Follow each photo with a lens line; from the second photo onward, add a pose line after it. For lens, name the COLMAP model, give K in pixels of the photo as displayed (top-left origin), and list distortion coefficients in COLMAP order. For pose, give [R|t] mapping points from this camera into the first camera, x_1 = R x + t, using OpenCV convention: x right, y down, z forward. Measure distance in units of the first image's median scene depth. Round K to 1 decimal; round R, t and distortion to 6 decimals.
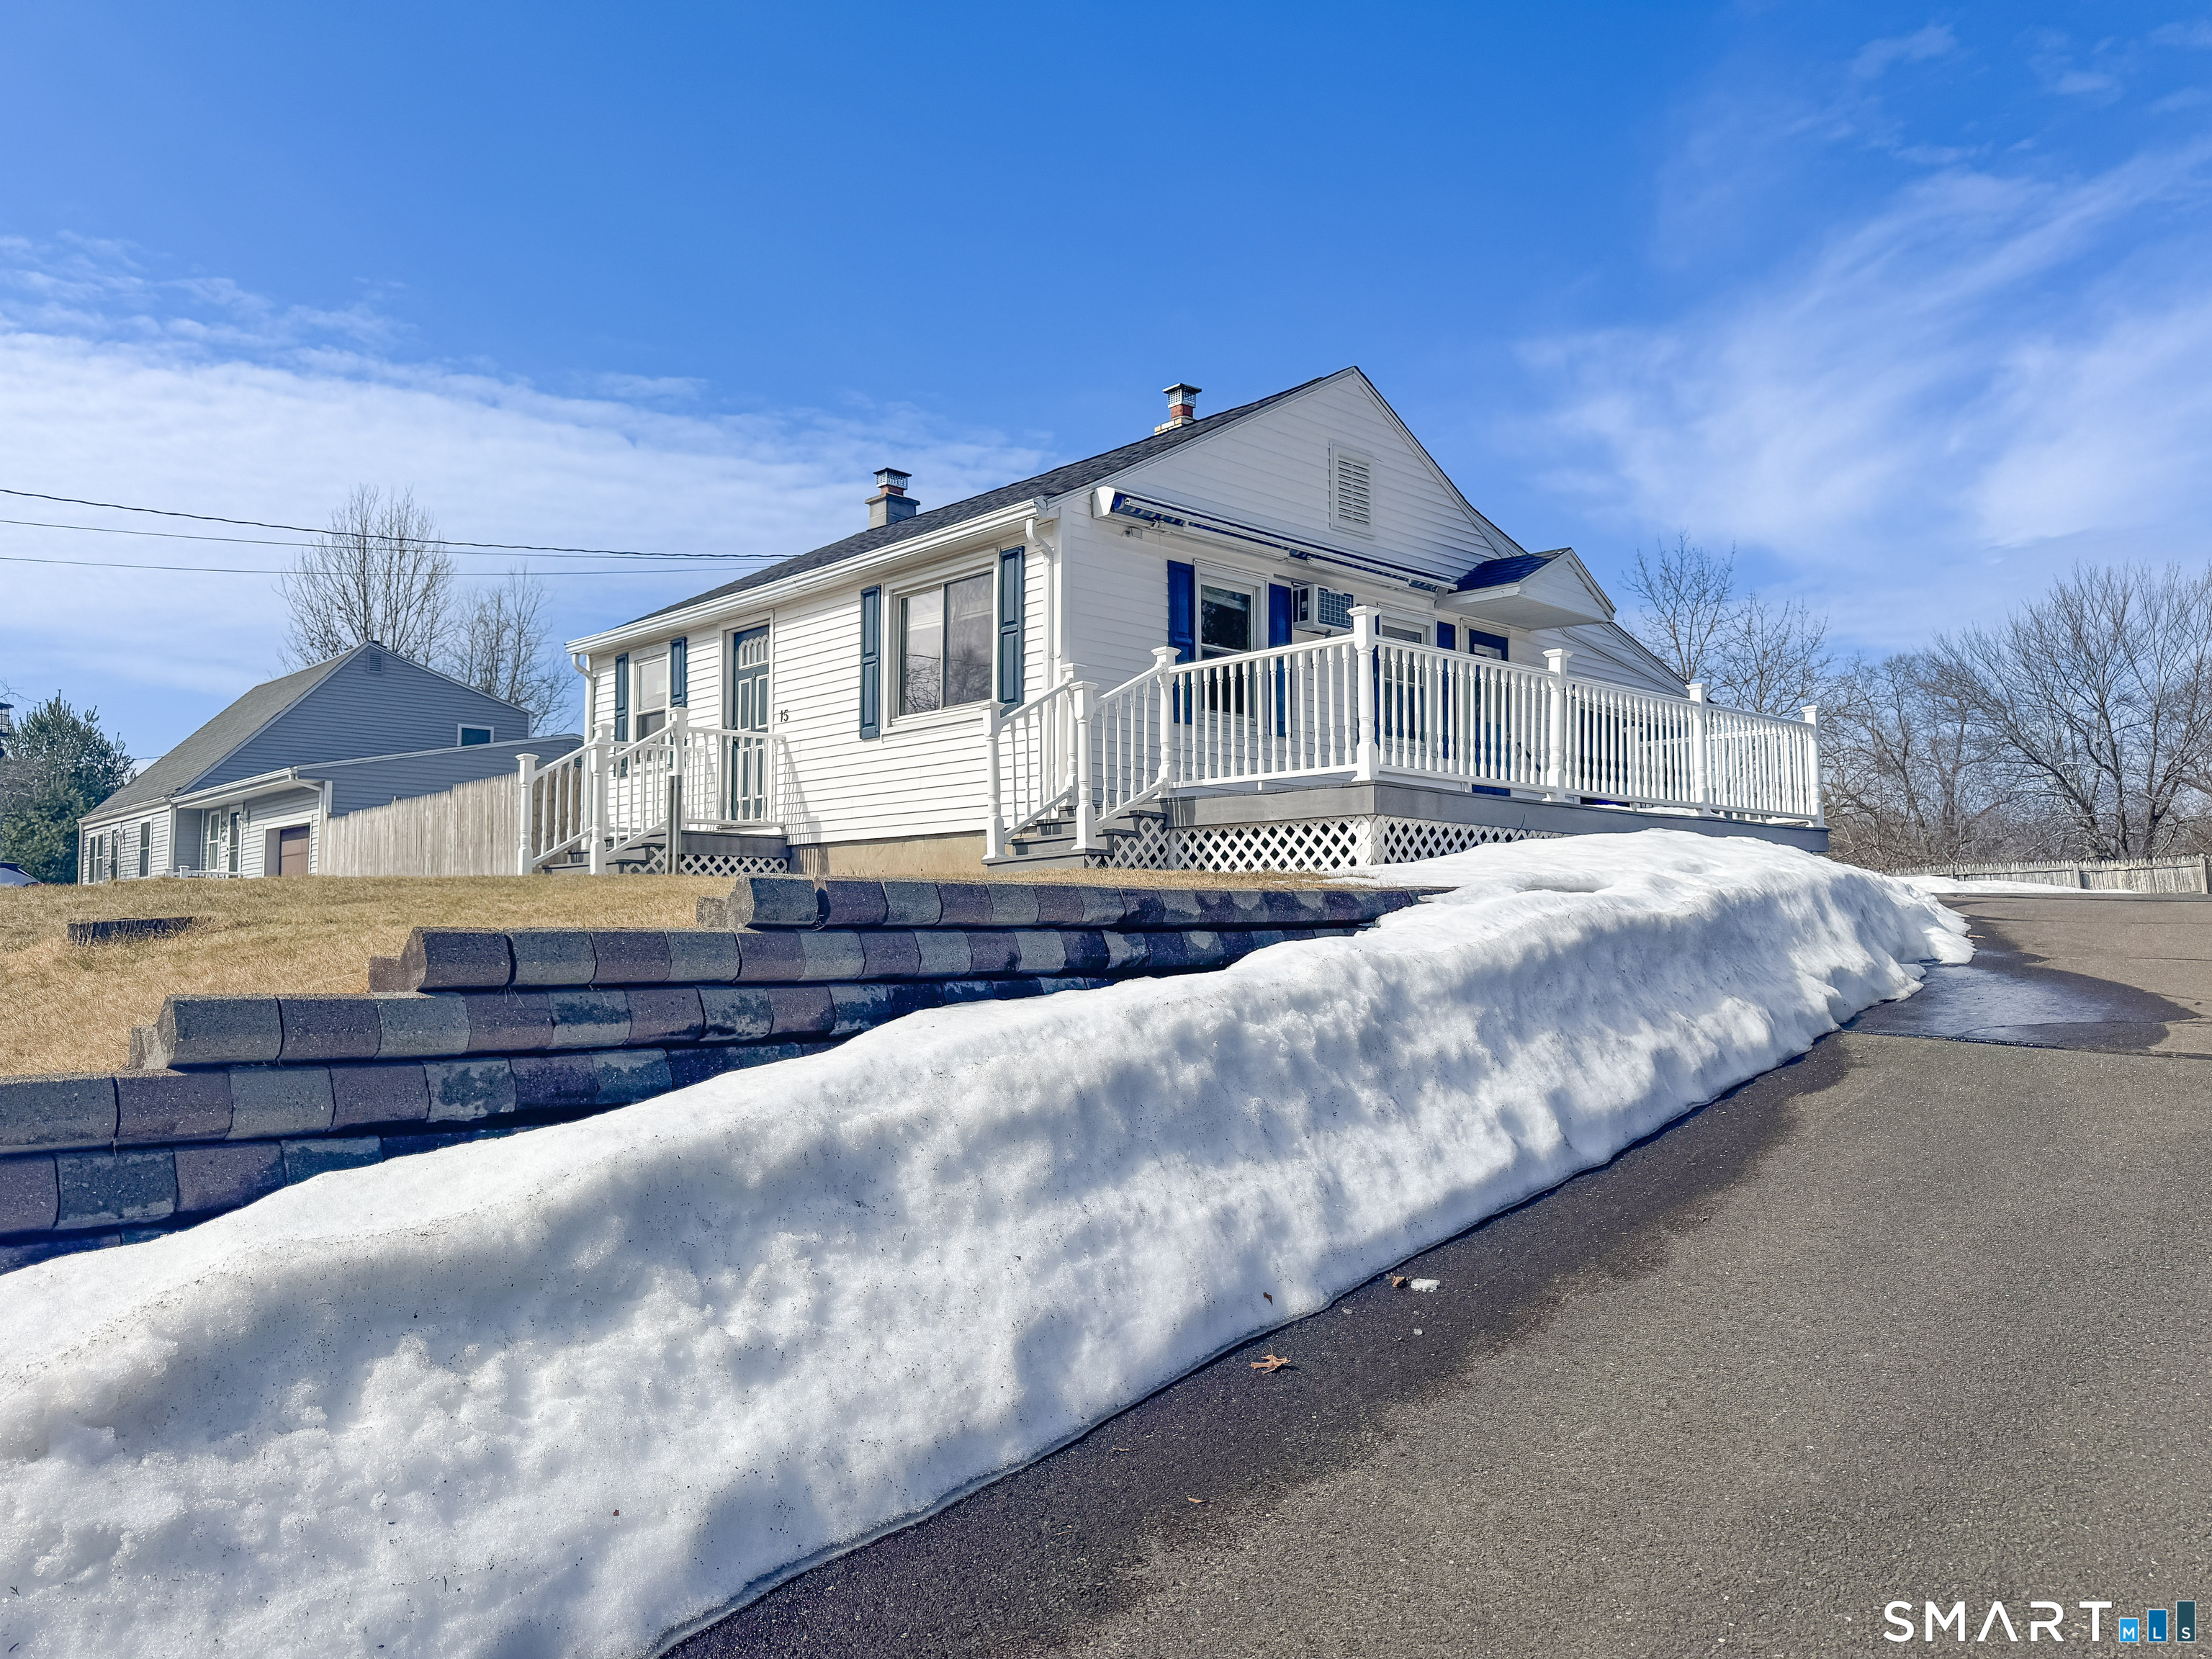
lens RADIAL K [[1548.9, 0, 1080.5], [0, 1548.9, 857.1], [0, 0, 1]] dist [0.058786, -0.076707]
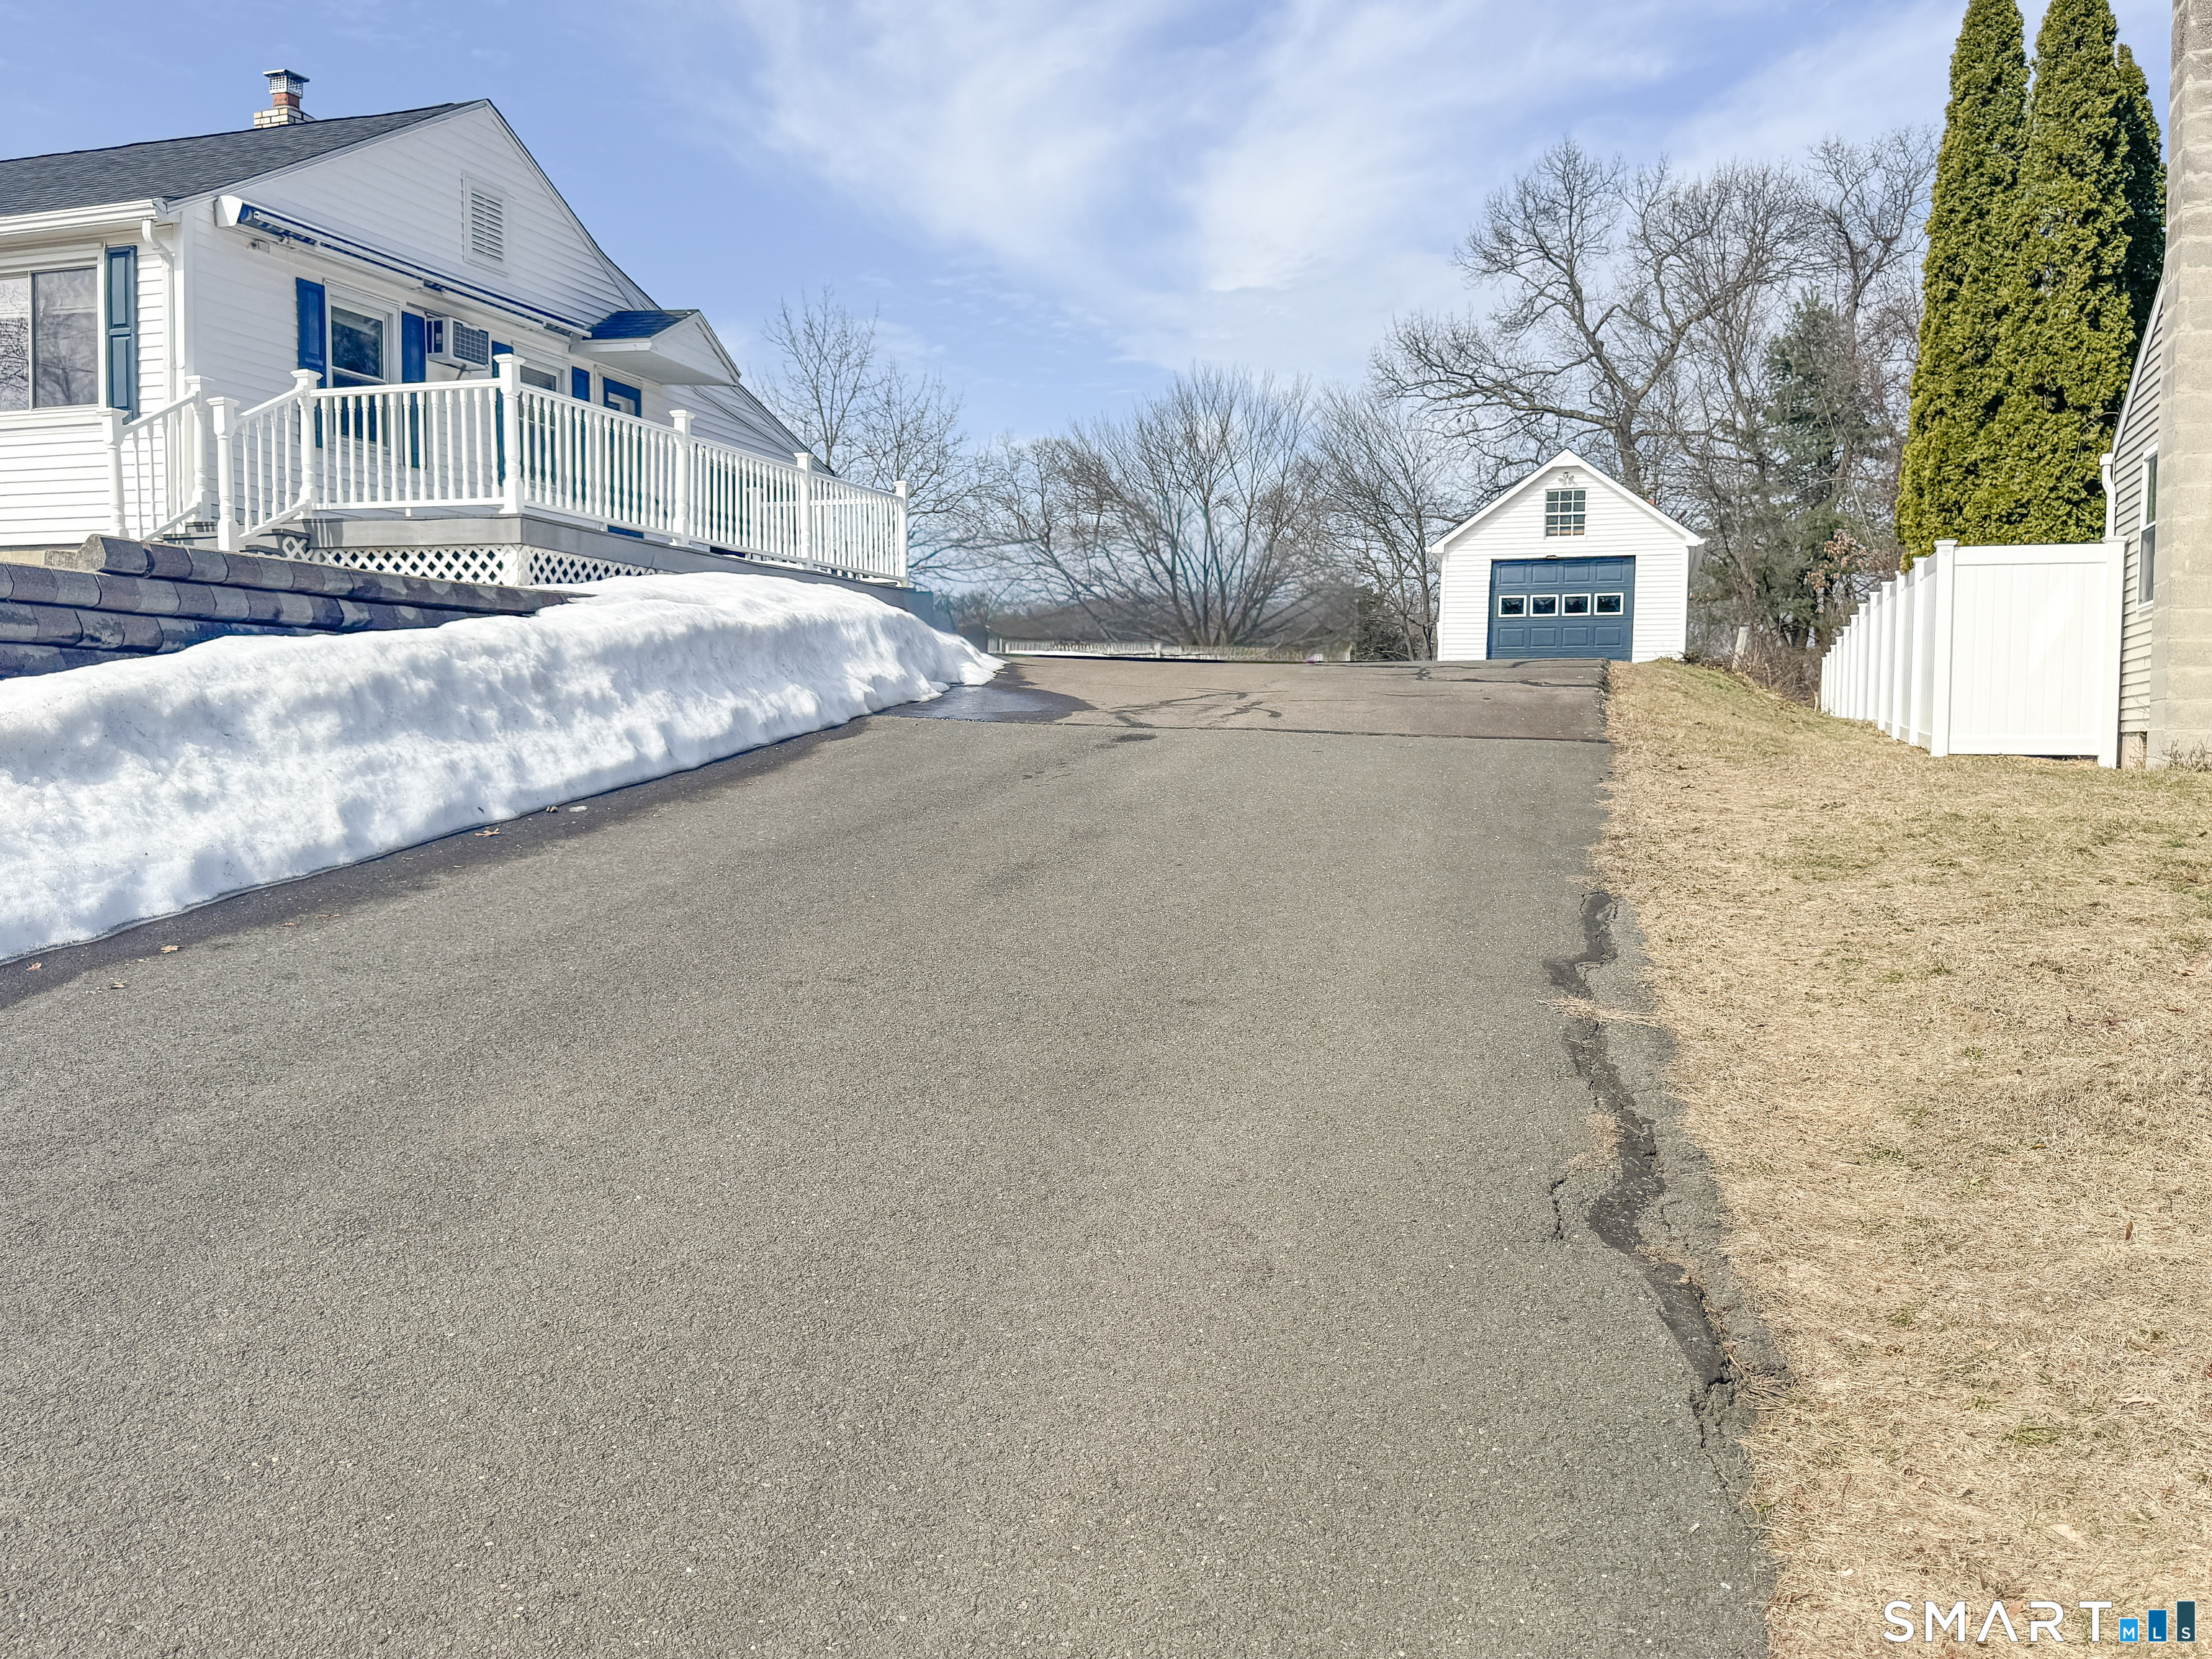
lens RADIAL K [[1870.5, 0, 1112.6], [0, 1870.5, 835.7], [0, 0, 1]] dist [0.084639, -0.148415]
pose [[0.872478, -0.017662, 0.488334, -0.078164], [-0.032540, 0.995028, 0.094125, 0.028837], [-0.487568, -0.098013, 0.867566, -0.304987]]
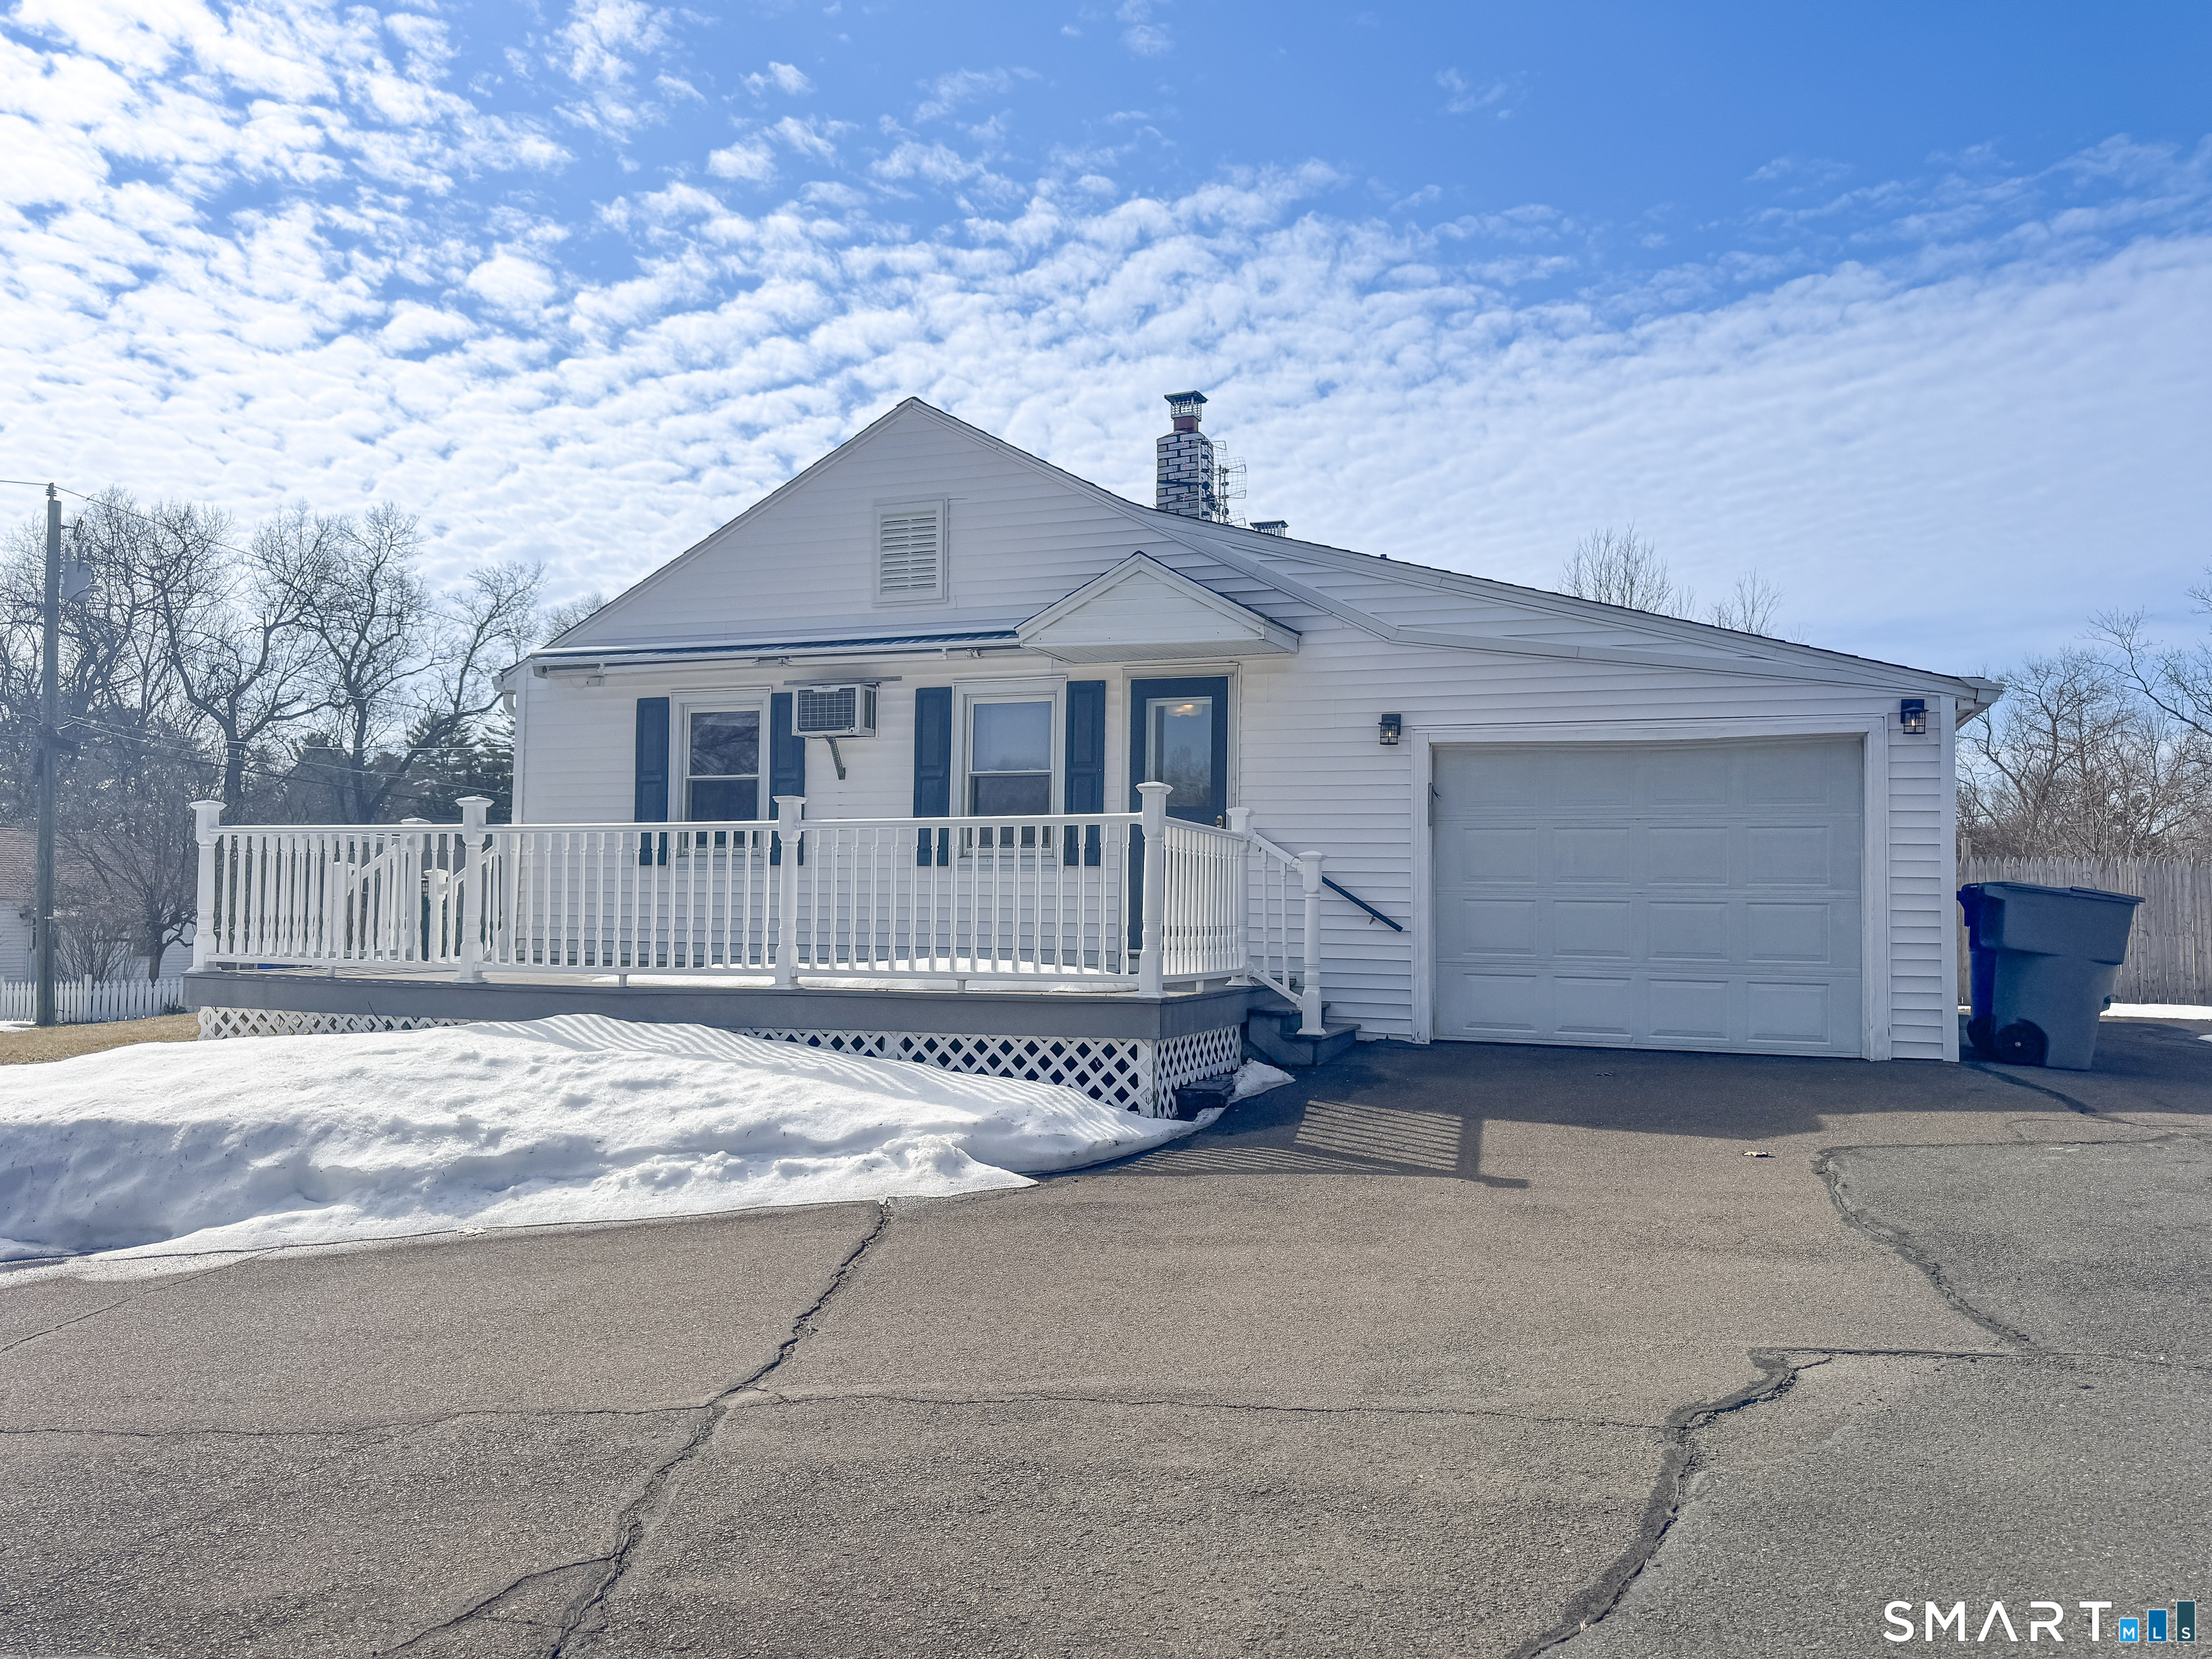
lens RADIAL K [[1548.9, 0, 1097.8], [0, 1548.9, 826.7], [0, 0, 1]] dist [0.058786, -0.076707]
pose [[0.449788, -0.042399, -0.892128, 0.875262], [0.032614, 0.998986, -0.031034, -0.058377], [0.892539, -0.015137, 0.450715, 0.660736]]
